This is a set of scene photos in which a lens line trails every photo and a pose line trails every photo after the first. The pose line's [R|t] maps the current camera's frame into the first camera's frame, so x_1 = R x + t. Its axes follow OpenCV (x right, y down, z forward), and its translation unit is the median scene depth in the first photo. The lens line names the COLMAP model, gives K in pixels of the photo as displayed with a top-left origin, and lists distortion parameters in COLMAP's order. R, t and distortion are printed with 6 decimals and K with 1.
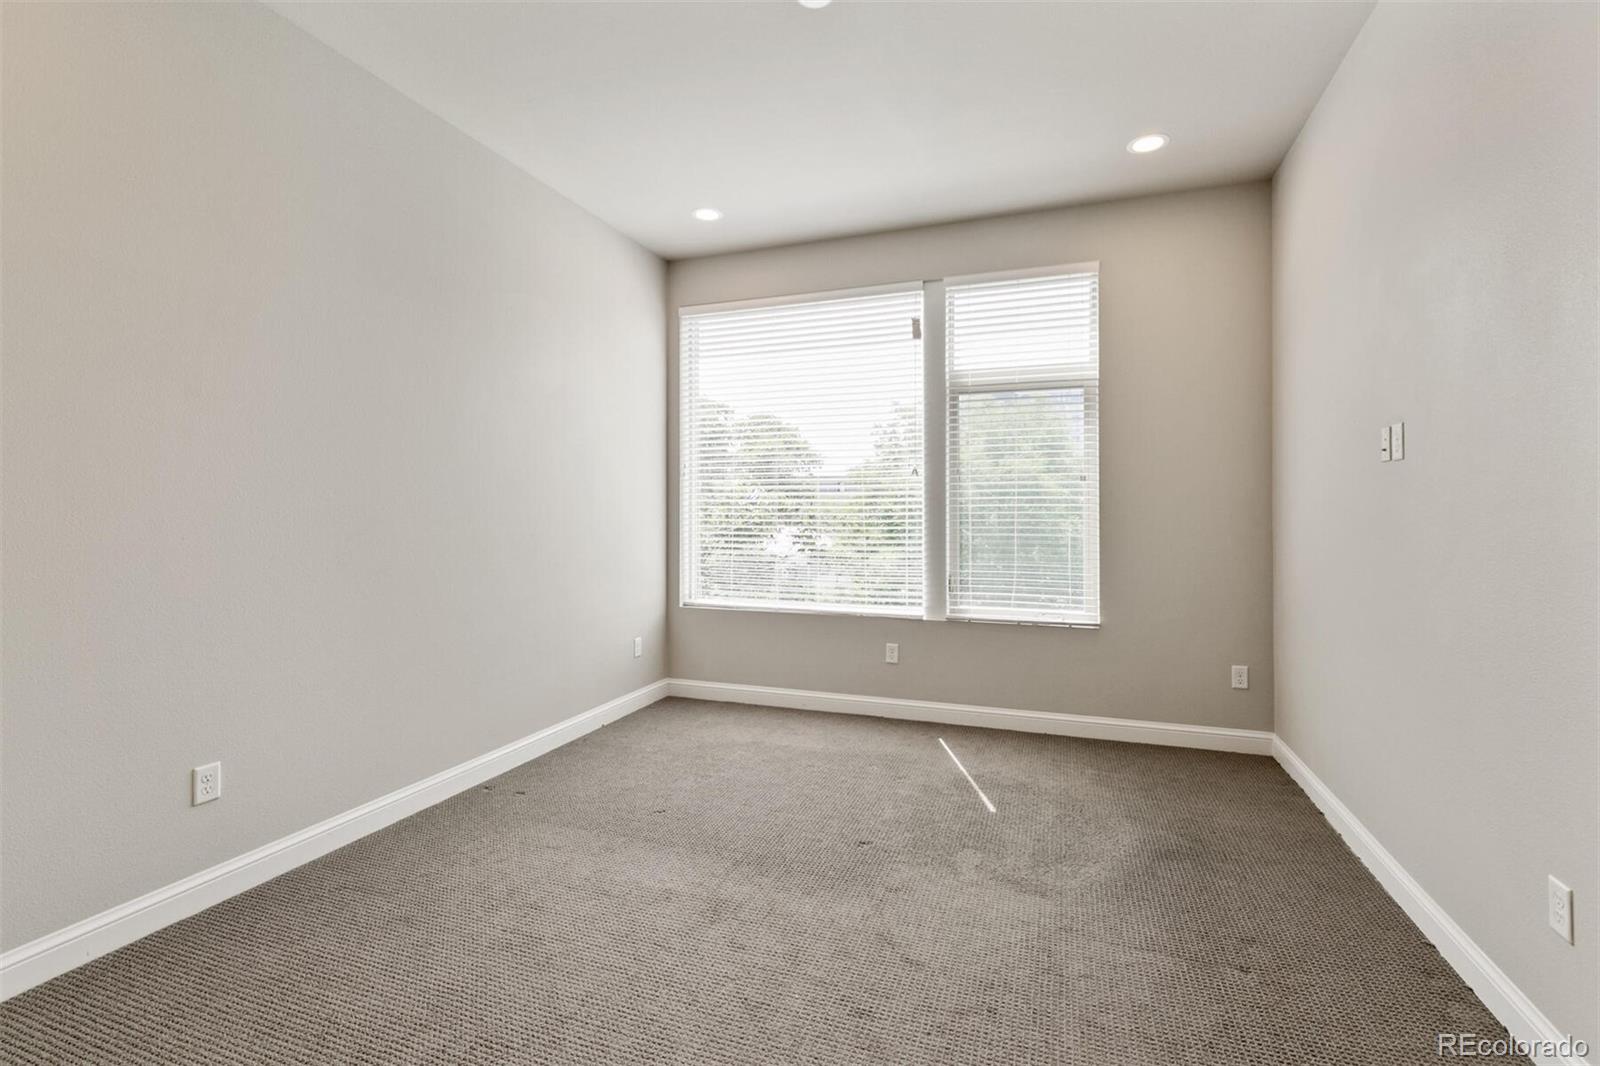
lens RADIAL K [[708.0, 0, 798.7], [0, 708.0, 526.0], [0, 0, 1]] dist [0.004249, -0.000569]
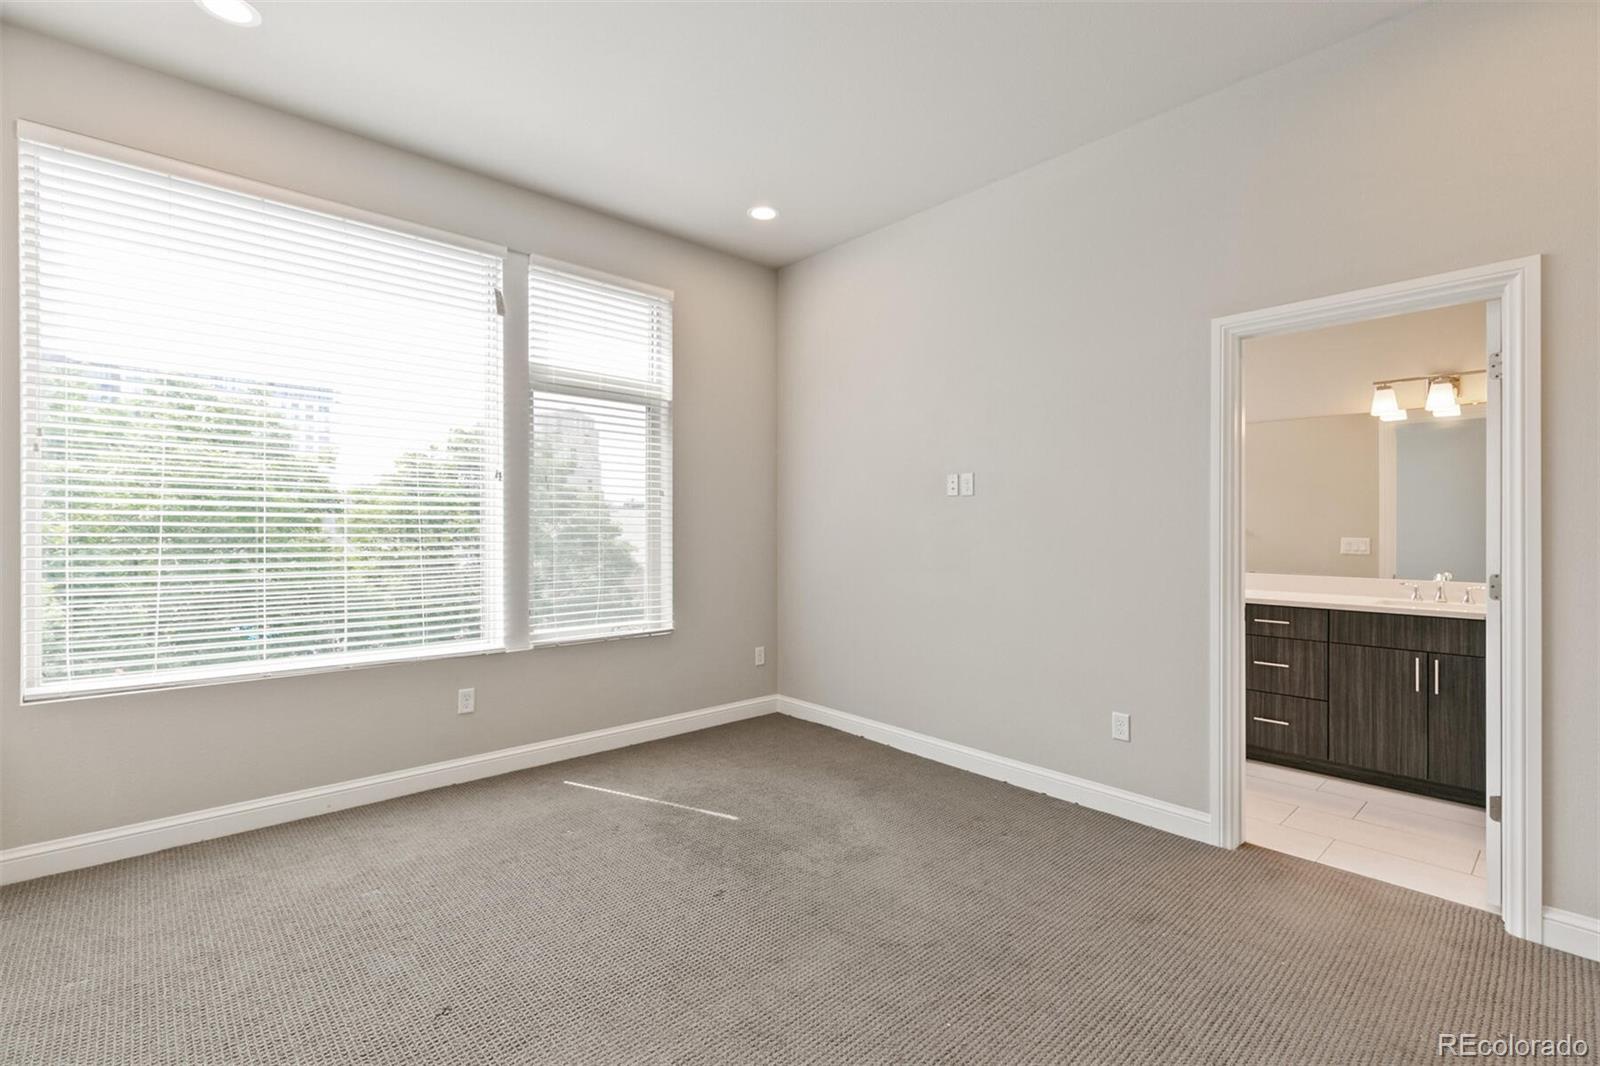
lens RADIAL K [[704.0, 0, 798.7], [0, 704.0, 541.5], [0, 0, 1]] dist [0.003787, 0.000255]
pose [[0.480907, -0.016744, 0.876612, -0.420087], [0.008934, 0.999859, 0.014197, -0.008517], [-0.876726, 0.001004, 0.480988, 0.317638]]
